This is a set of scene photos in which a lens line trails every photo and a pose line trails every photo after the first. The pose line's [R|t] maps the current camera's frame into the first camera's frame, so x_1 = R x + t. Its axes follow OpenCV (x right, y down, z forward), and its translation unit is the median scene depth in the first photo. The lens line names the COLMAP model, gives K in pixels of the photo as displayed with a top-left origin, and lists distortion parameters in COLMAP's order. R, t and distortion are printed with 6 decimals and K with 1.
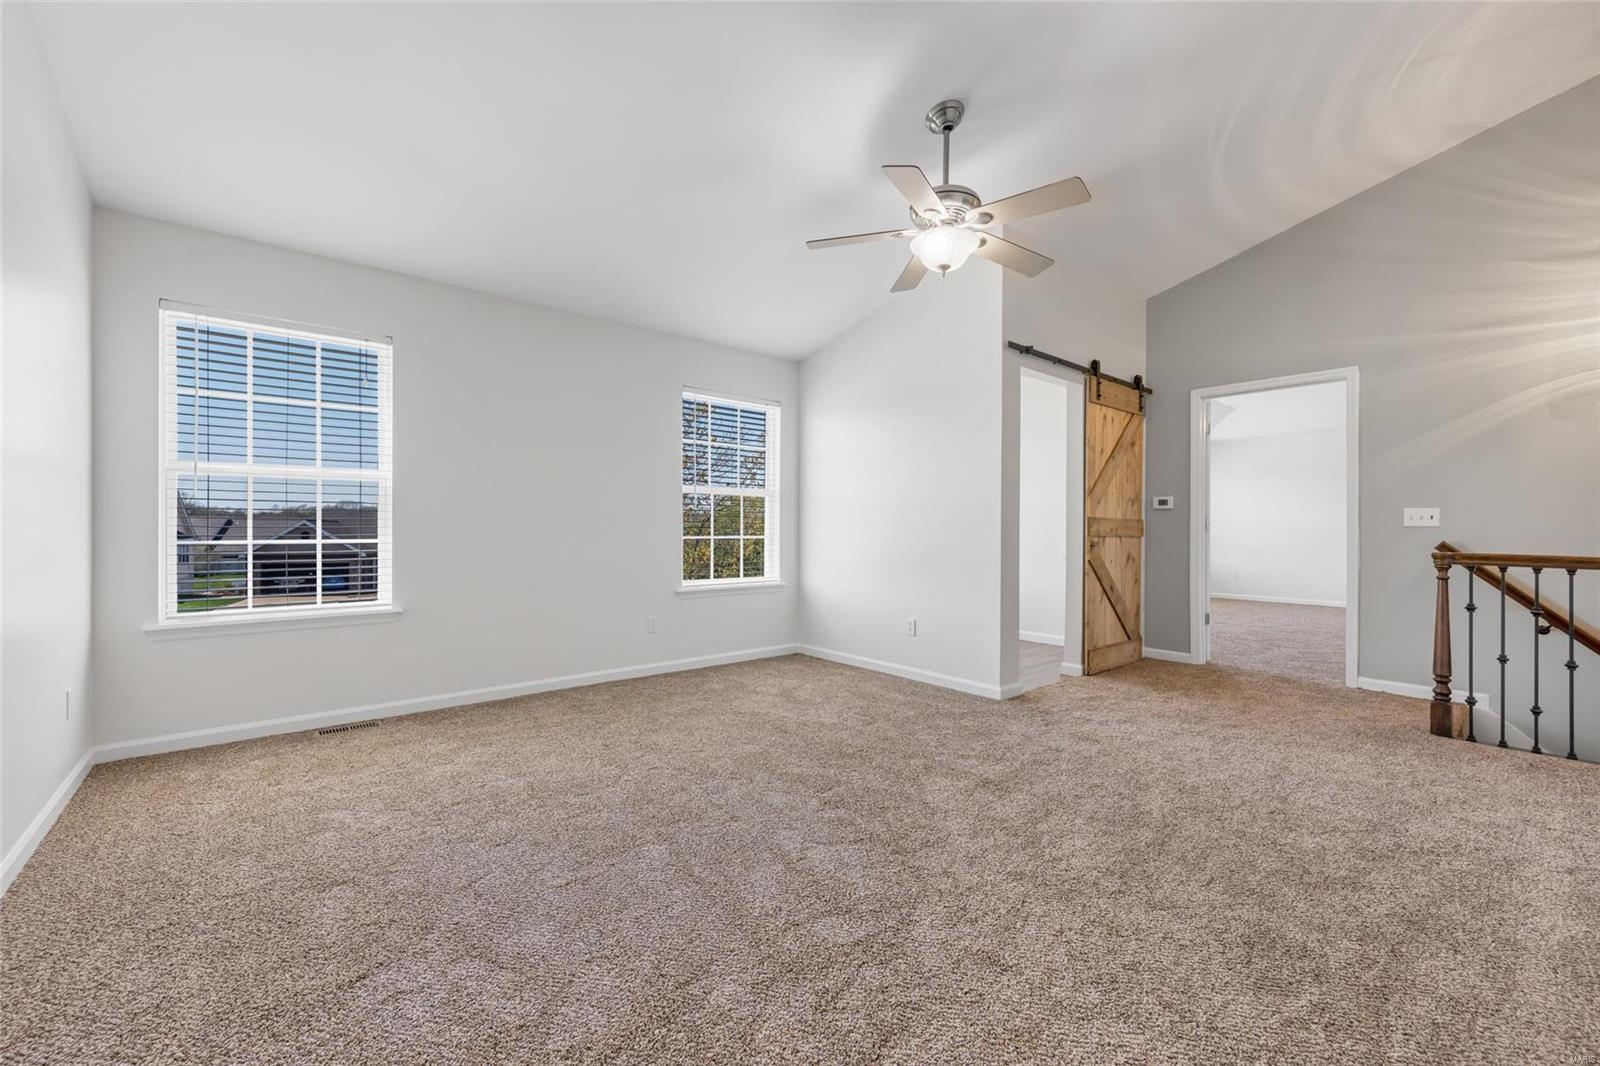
lens RADIAL K [[638.4, 0, 802.1], [0, 638.4, 534.6], [0, 0, 1]] dist [0.007746, -0.000130]
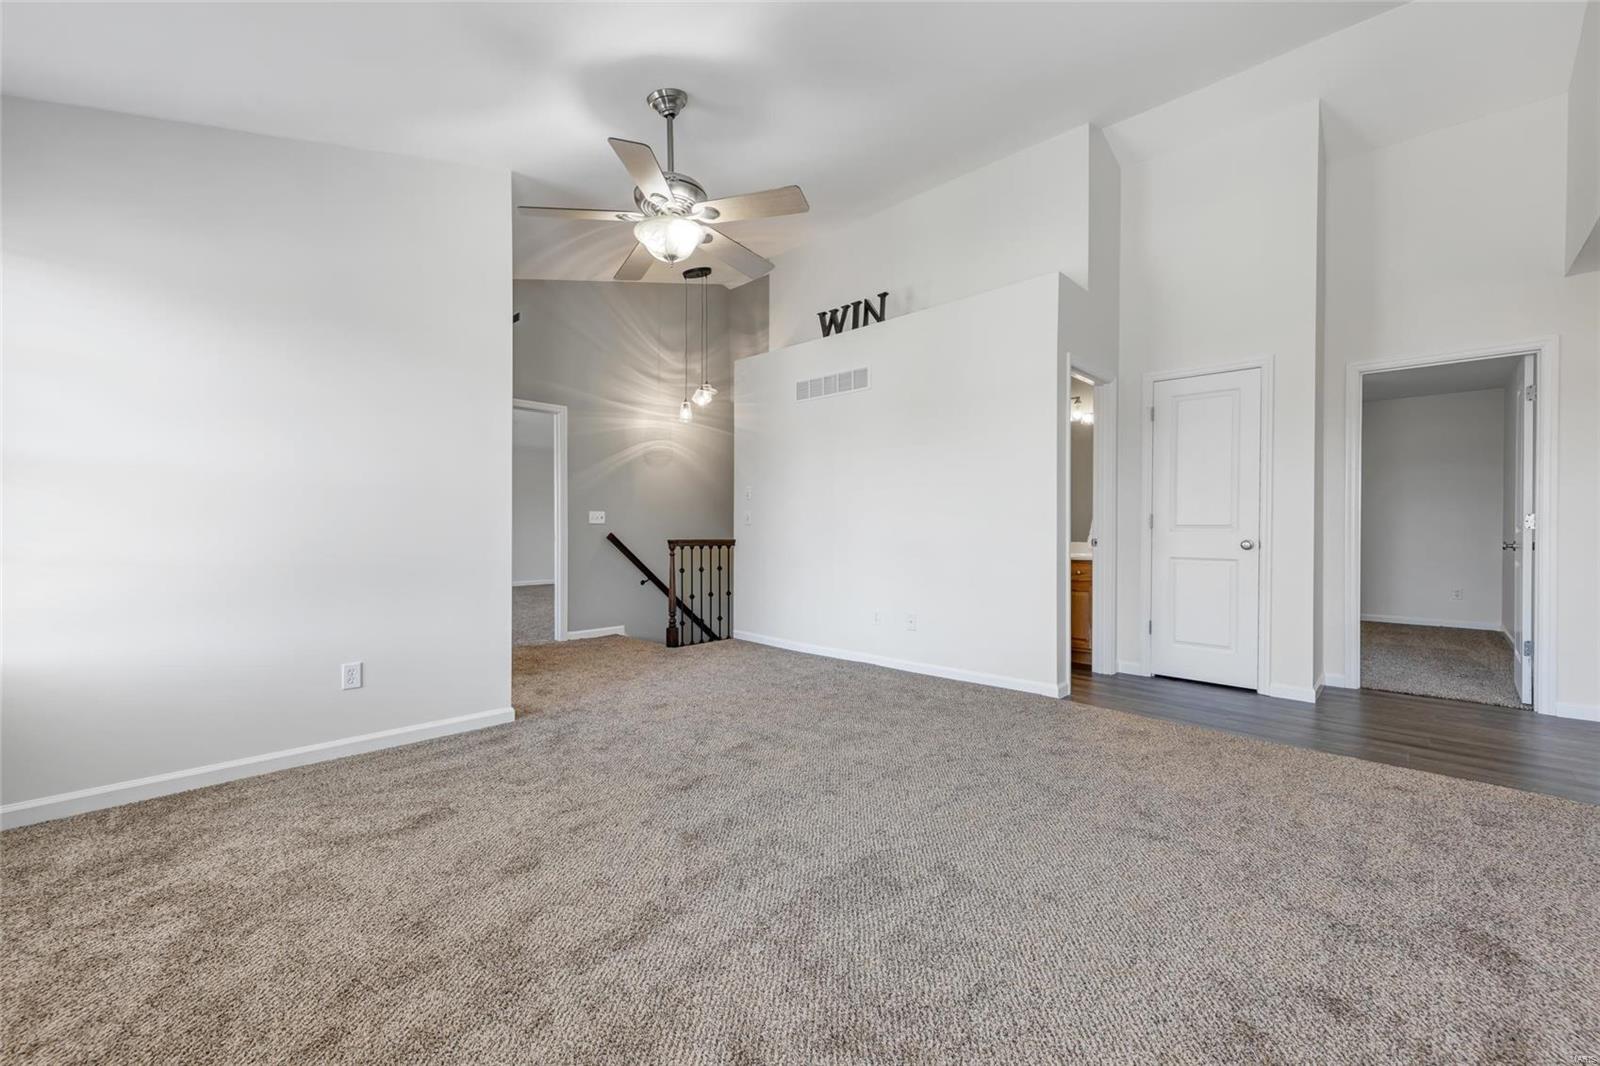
lens RADIAL K [[638.4, 0, 802.1], [0, 638.4, 534.6], [0, 0, 1]] dist [0.007746, -0.000130]
pose [[-0.106085, -0.011320, 0.994293, -0.652054], [0.005346, 0.999914, 0.011954, -0.002550], [-0.994343, 0.006584, -0.106015, 0.773779]]
